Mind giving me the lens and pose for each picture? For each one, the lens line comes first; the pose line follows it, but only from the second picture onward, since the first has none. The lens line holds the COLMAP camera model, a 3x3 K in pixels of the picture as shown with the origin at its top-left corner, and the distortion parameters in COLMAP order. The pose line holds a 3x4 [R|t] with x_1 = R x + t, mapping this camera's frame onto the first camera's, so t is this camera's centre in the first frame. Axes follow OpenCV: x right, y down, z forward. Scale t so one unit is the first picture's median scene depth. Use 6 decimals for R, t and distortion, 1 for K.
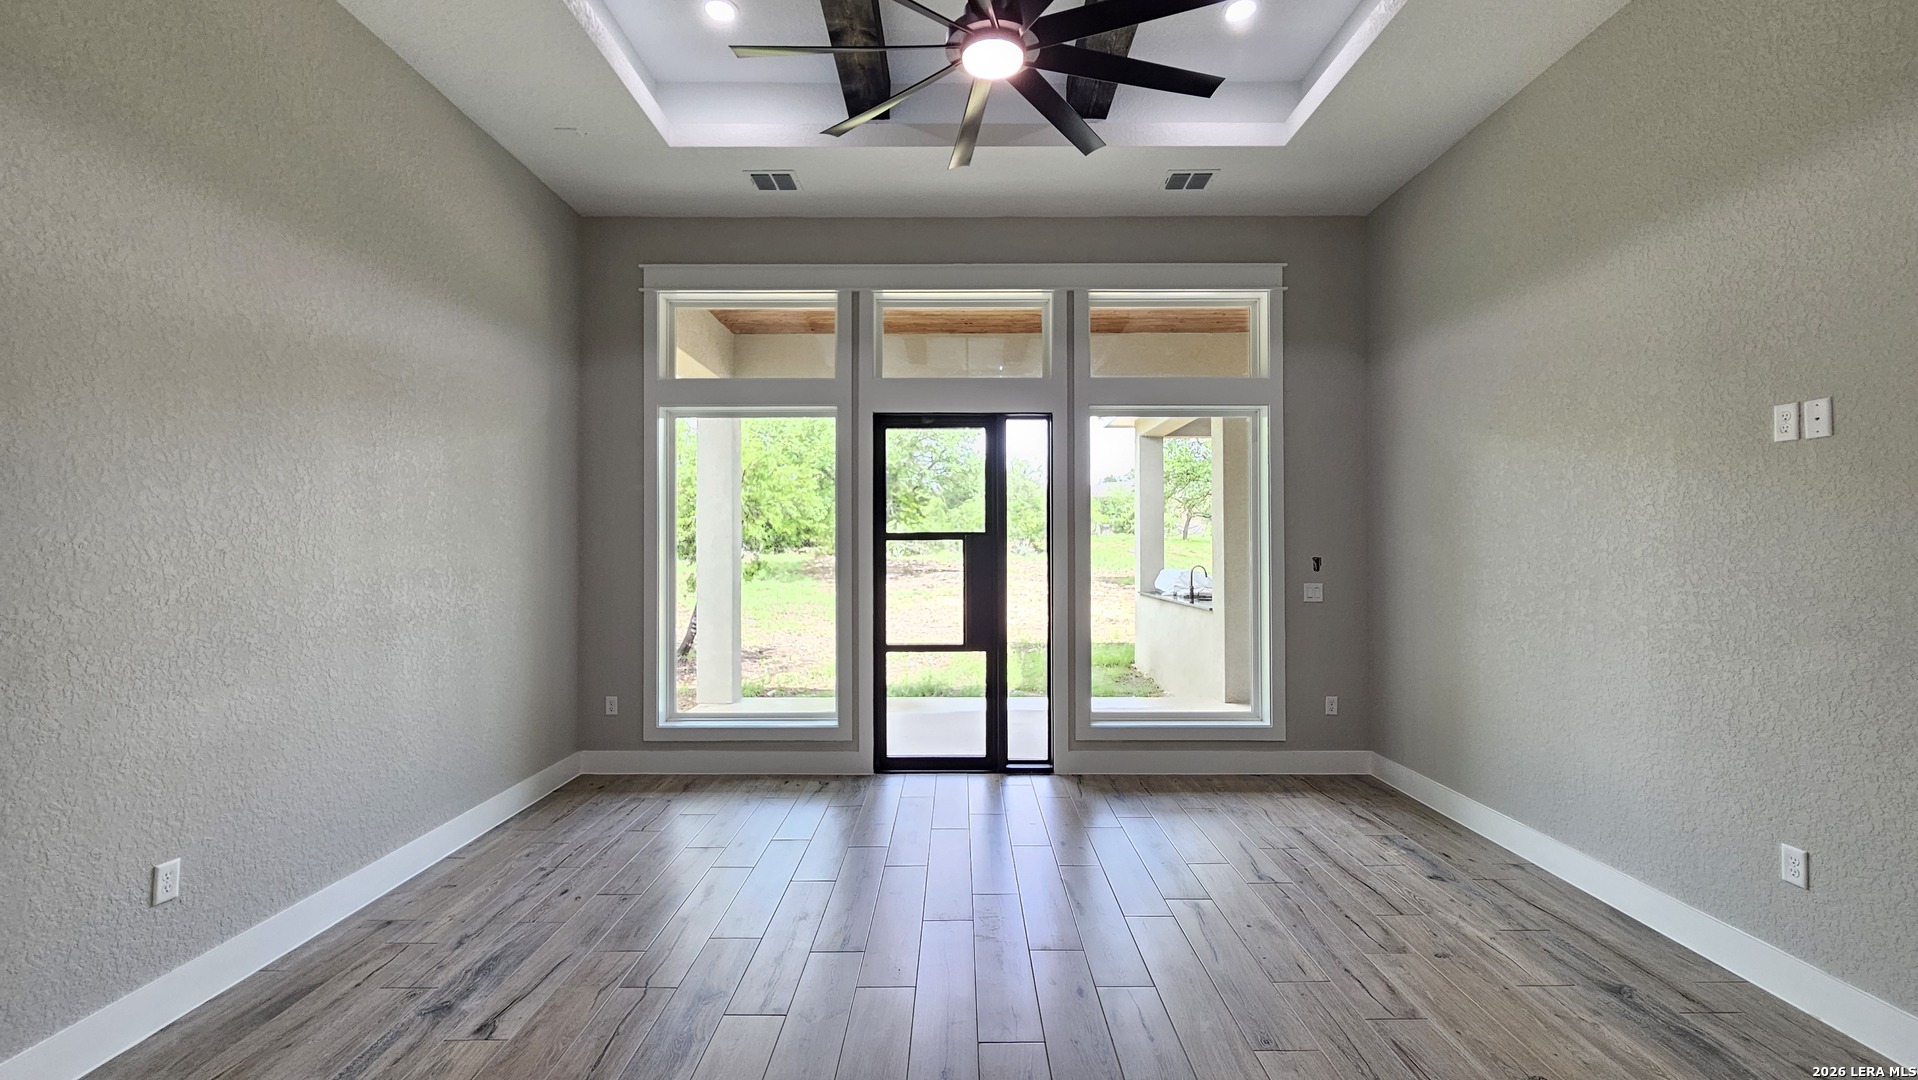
lens RADIAL K [[786.3, 0, 959.0], [0, 786.3, 540.0], [0, 0, 1]] dist [-0.000891, 0.000466]
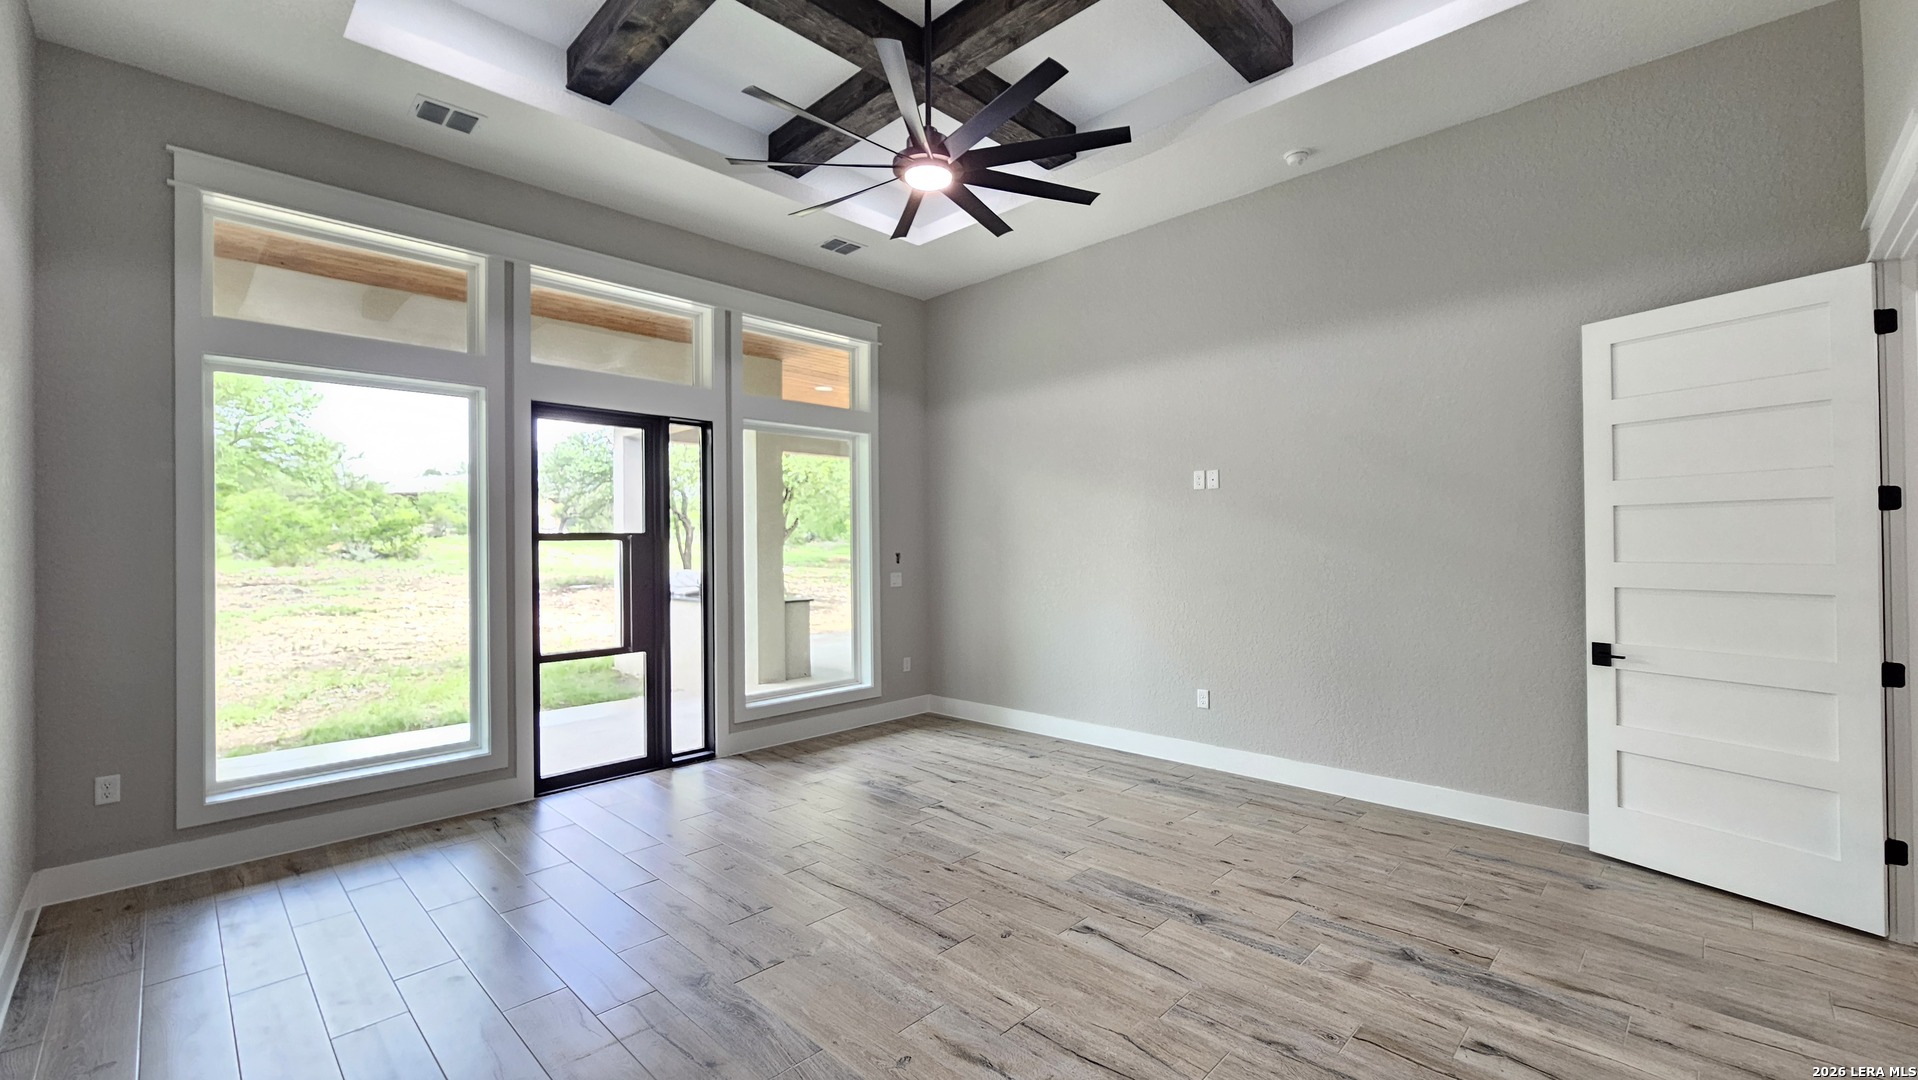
lens RADIAL K [[784.6, 0, 959.0], [0, 784.6, 540.0], [0, 0, 1]] dist [0.028713, -0.009603]
pose [[0.705659, -0.003175, 0.708544, -0.409640], [0.003759, 0.999993, 0.000737, 0.000404], [-0.708541, 0.002144, 0.705666, 0.006152]]
